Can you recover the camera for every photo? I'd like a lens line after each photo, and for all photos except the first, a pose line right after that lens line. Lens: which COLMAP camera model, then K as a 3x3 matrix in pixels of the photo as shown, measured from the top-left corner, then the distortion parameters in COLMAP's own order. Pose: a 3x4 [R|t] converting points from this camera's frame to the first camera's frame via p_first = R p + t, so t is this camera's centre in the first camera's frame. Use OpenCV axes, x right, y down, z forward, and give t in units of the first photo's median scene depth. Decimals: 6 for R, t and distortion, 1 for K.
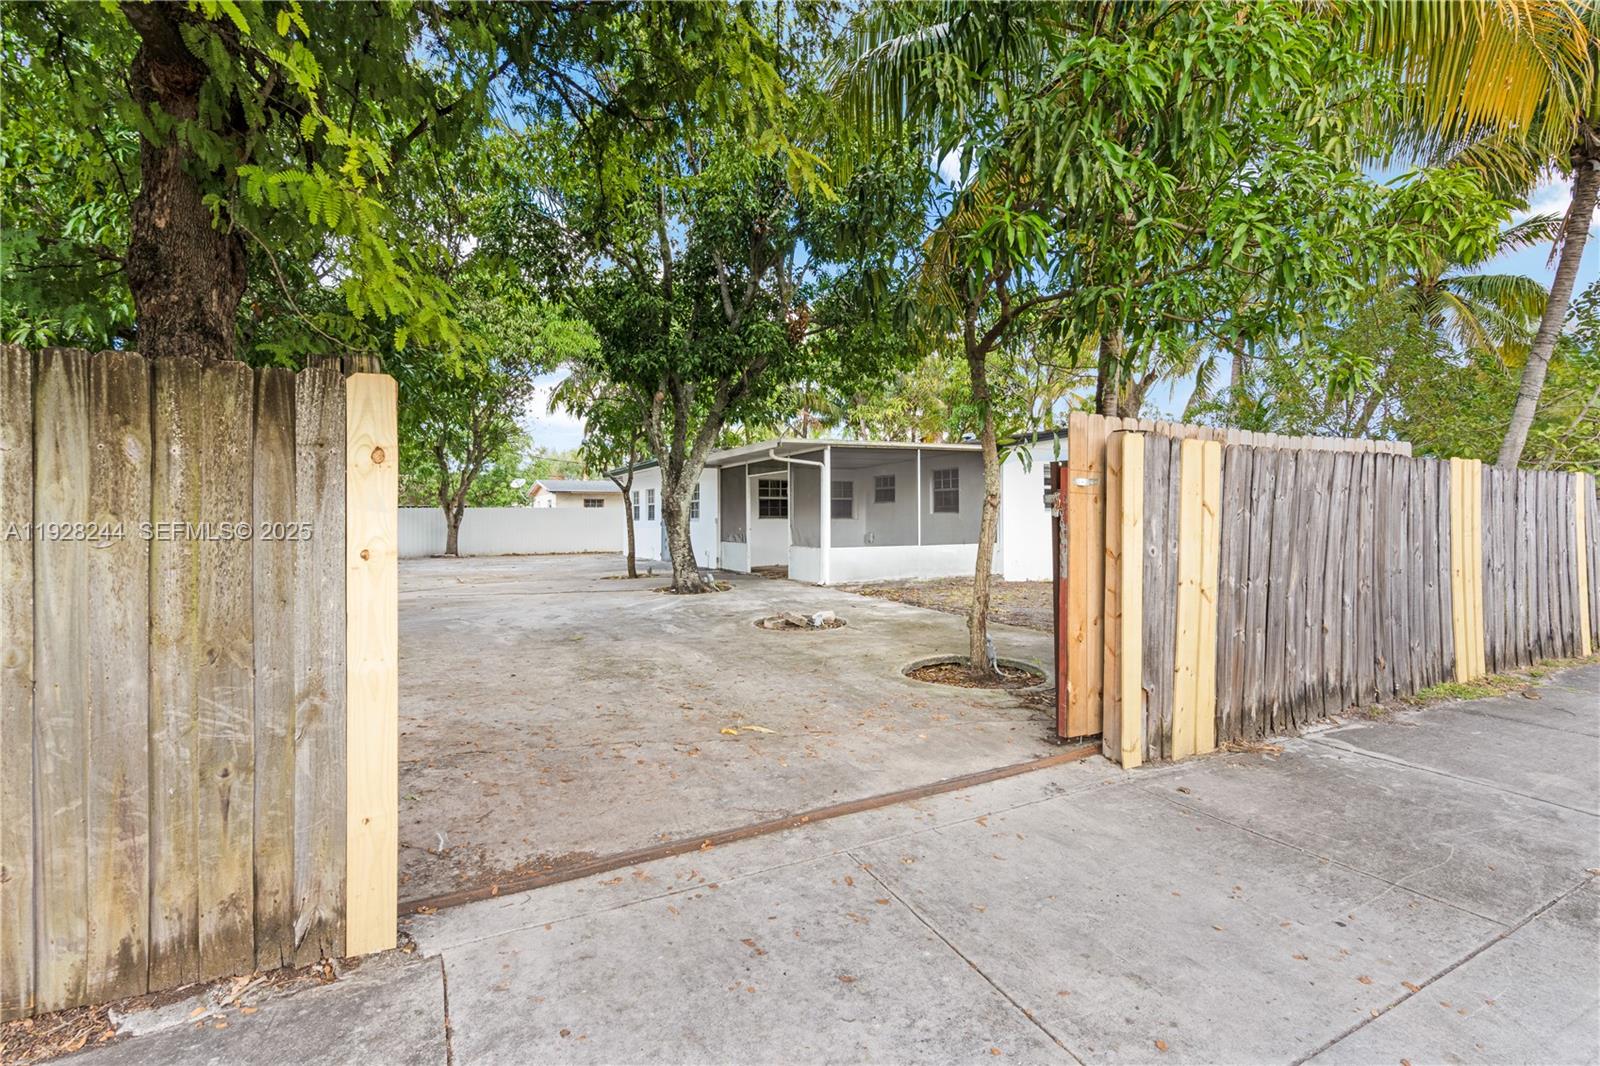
lens RADIAL K [[730.1, 0, 815.7], [0, 730.1, 516.1], [0, 0, 1]] dist [-0.000499, 0.000278]
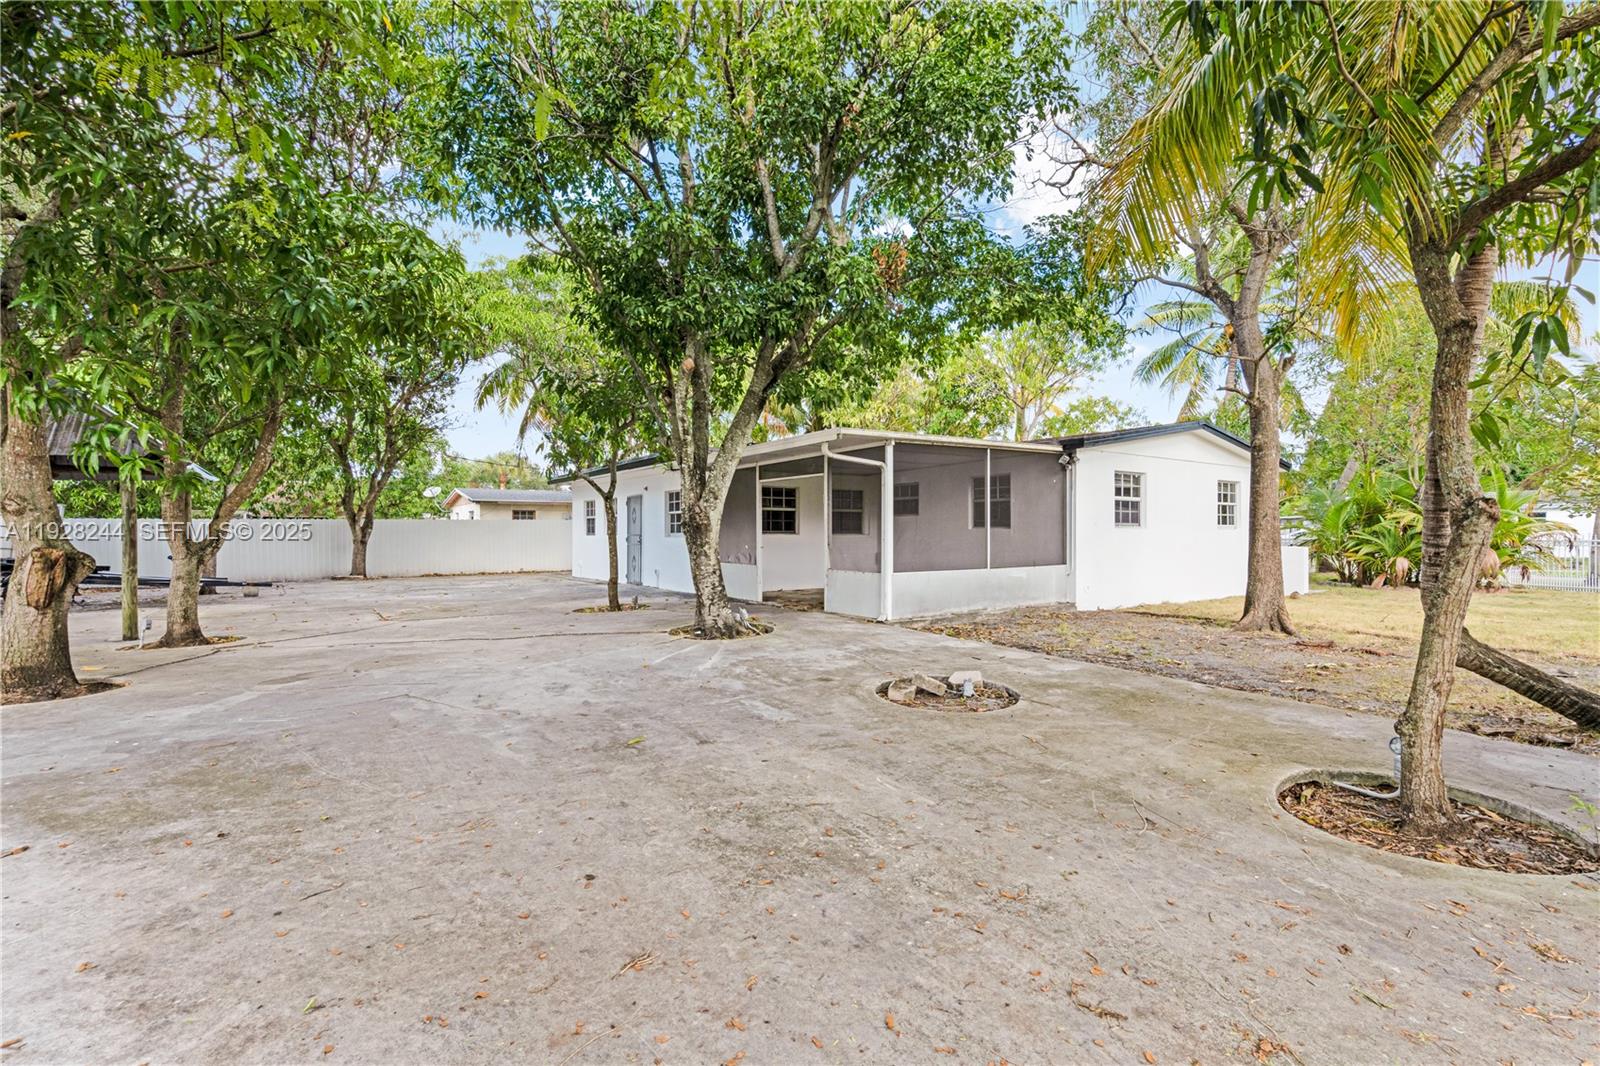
lens RADIAL K [[722.7, 0, 804.0], [0, 722.7, 536.8], [0, 0, 1]] dist [-0.003362, 0.001199]
pose [[0.994419, 0.002220, 0.105475, -0.133100], [-0.003232, 0.999950, 0.009421, -0.001431], [-0.105449, -0.009709, 0.994377, 0.215465]]
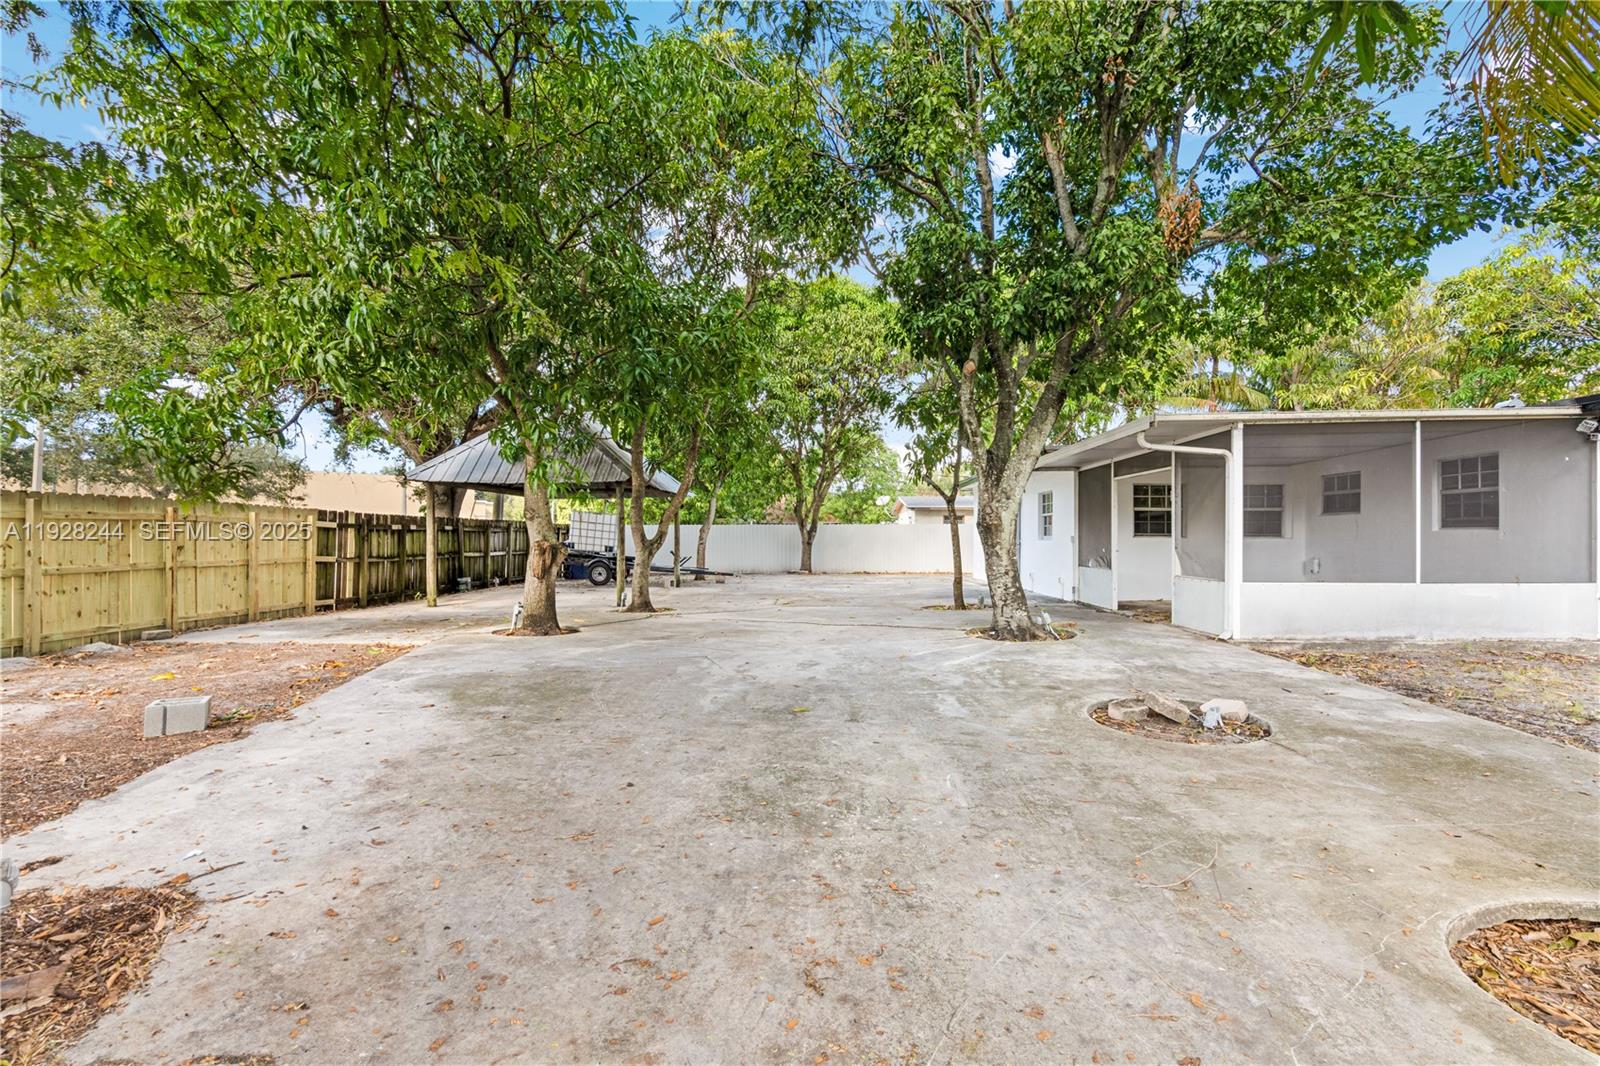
lens RADIAL K [[722.7, 0, 804.0], [0, 722.7, 536.8], [0, 0, 1]] dist [-0.003362, 0.001199]
pose [[0.861095, 0.006046, -0.508408, 0.009129], [-0.004444, 0.999981, 0.004365, 0.002001], [0.508425, -0.001499, 0.861105, 0.222759]]
